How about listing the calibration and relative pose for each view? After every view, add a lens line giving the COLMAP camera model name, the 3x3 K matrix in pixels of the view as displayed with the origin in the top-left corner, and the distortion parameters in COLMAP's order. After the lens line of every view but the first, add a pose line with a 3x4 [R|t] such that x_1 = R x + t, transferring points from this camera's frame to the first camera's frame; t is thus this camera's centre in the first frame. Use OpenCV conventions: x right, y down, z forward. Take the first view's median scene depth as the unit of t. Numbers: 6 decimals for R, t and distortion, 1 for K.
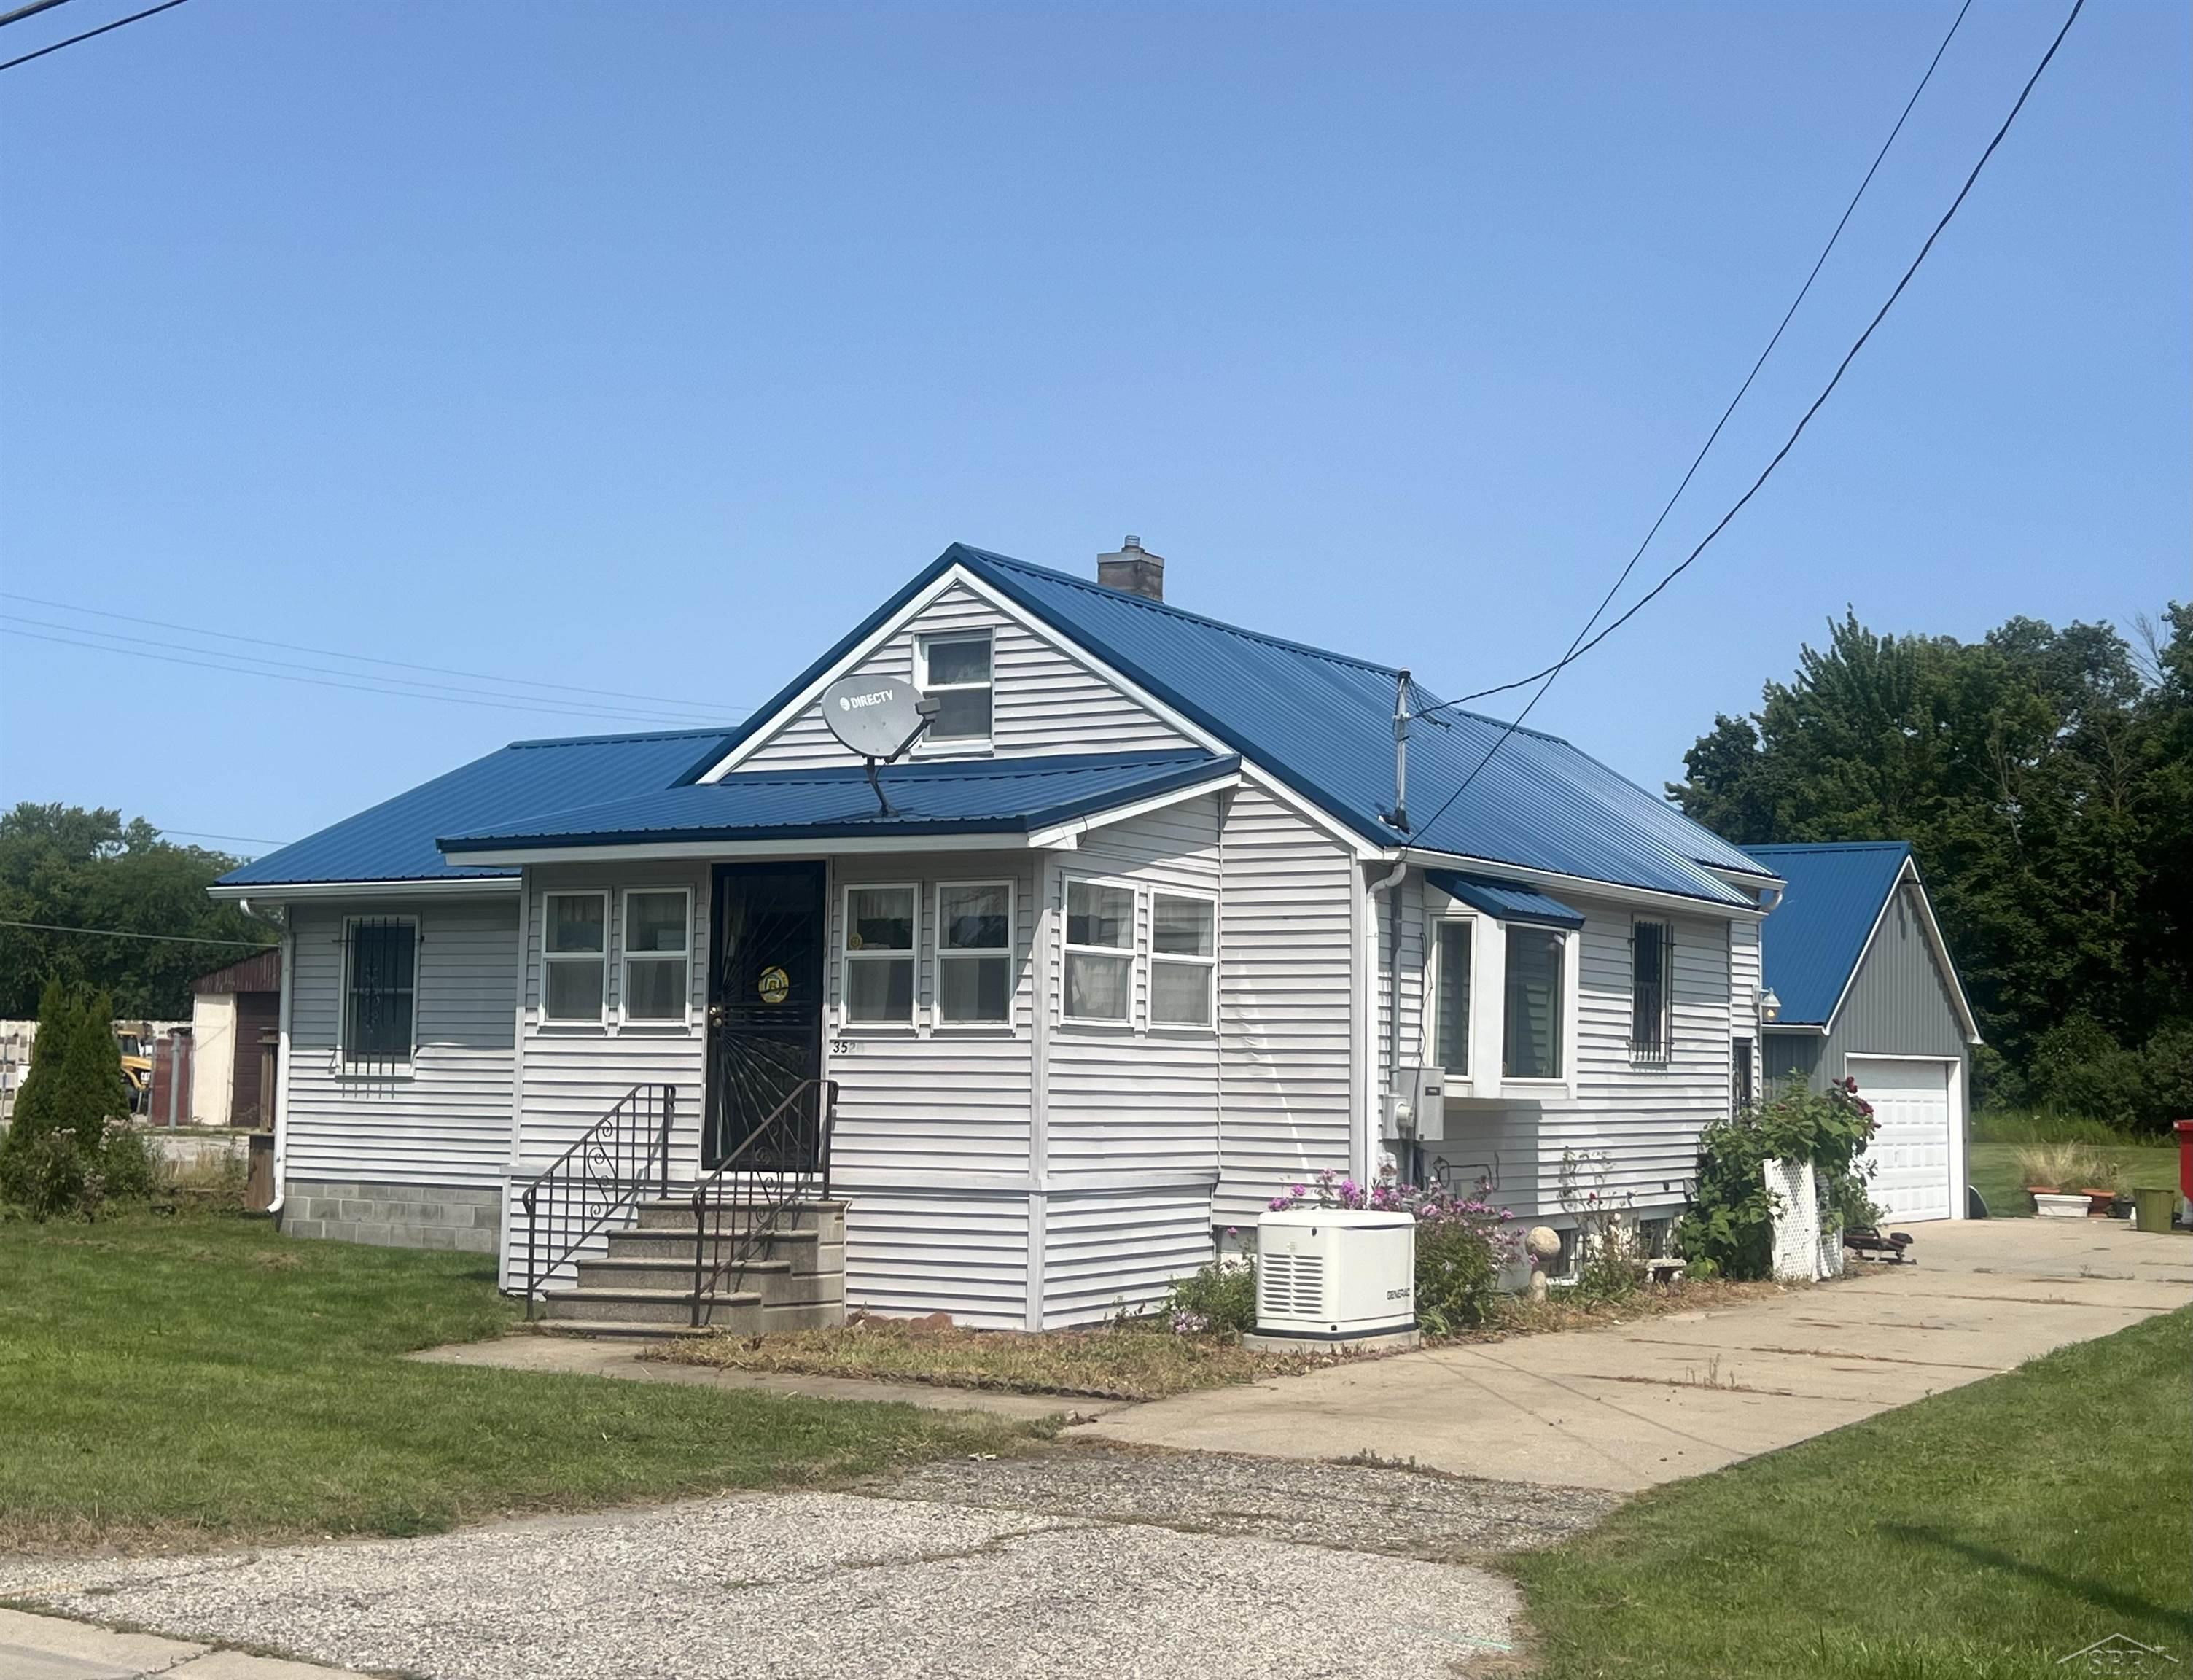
lens RADIAL K [[2873.6, 0, 1097.5], [0, 2873.6, 838.6], [0, 0, 1]] dist [0.047283, 0.000000]
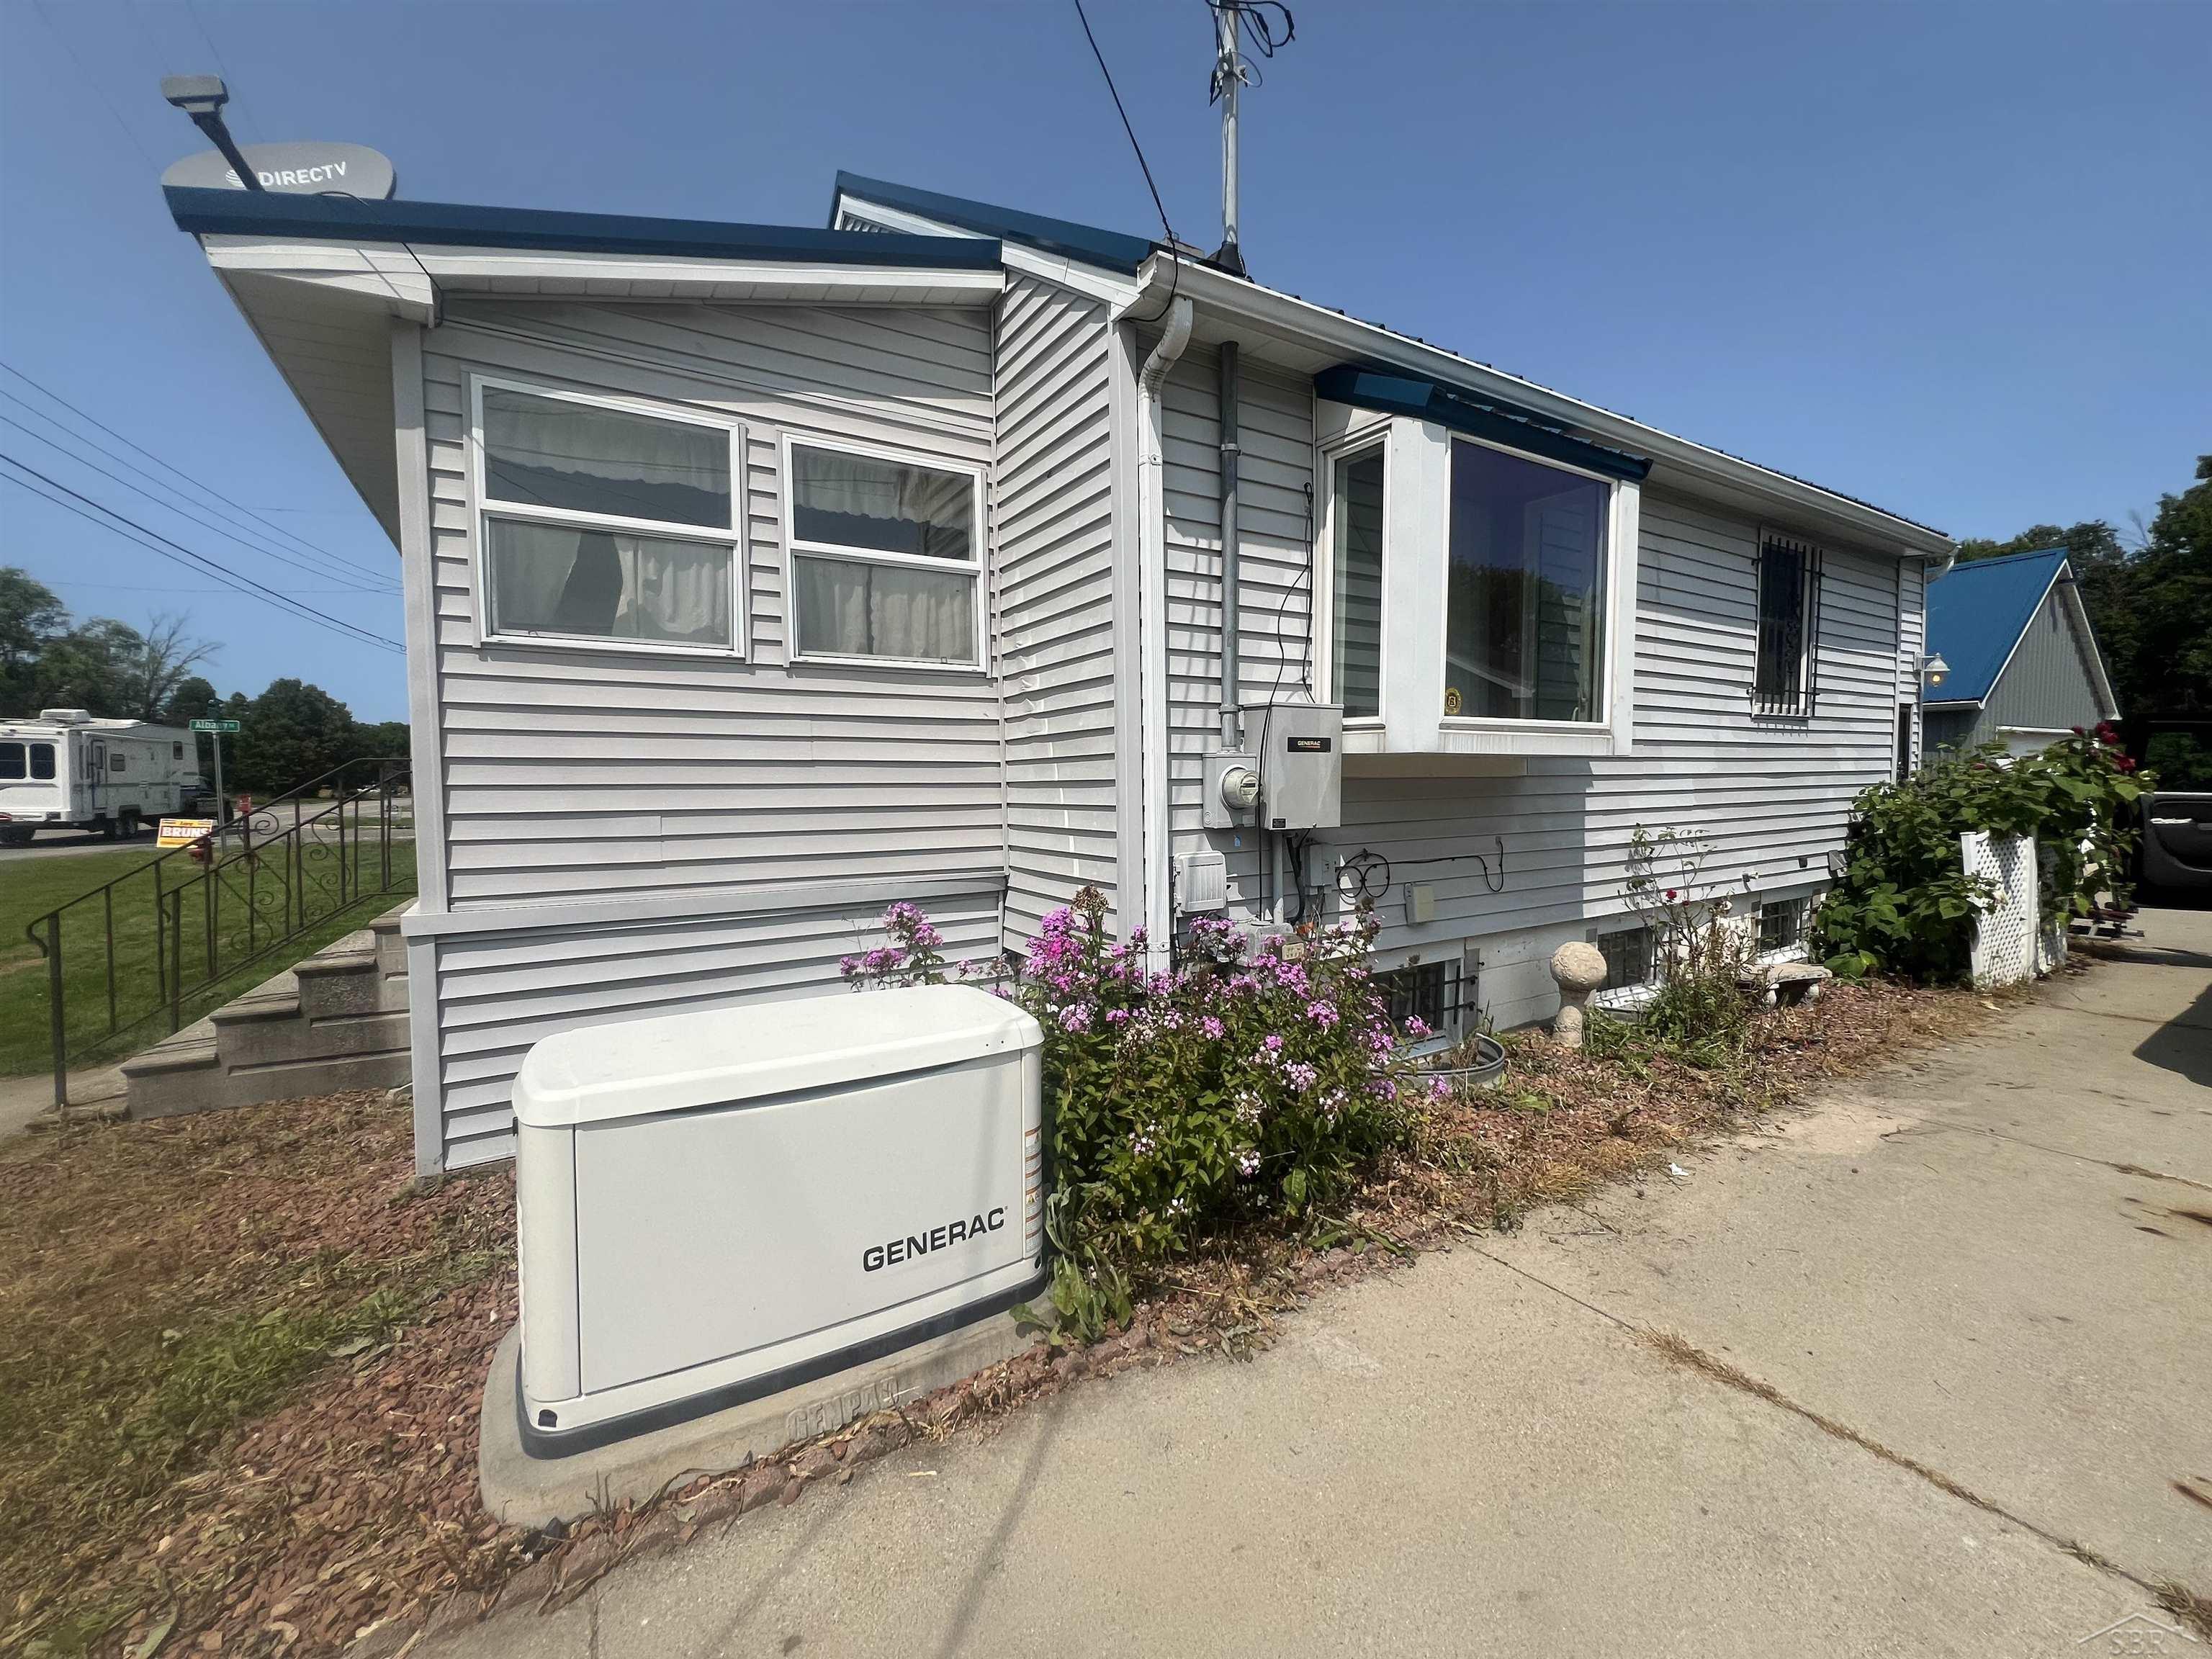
lens RADIAL K [[890.0, 0, 1094.1], [0, 890.0, 829.4], [0, 0, 1]] dist [-0.007460, 0.001735]
pose [[0.885936, -0.002580, -0.463801, 0.137421], [0.064346, 0.990998, 0.117399, 0.068752], [0.459323, -0.133852, 0.878126, 0.695483]]
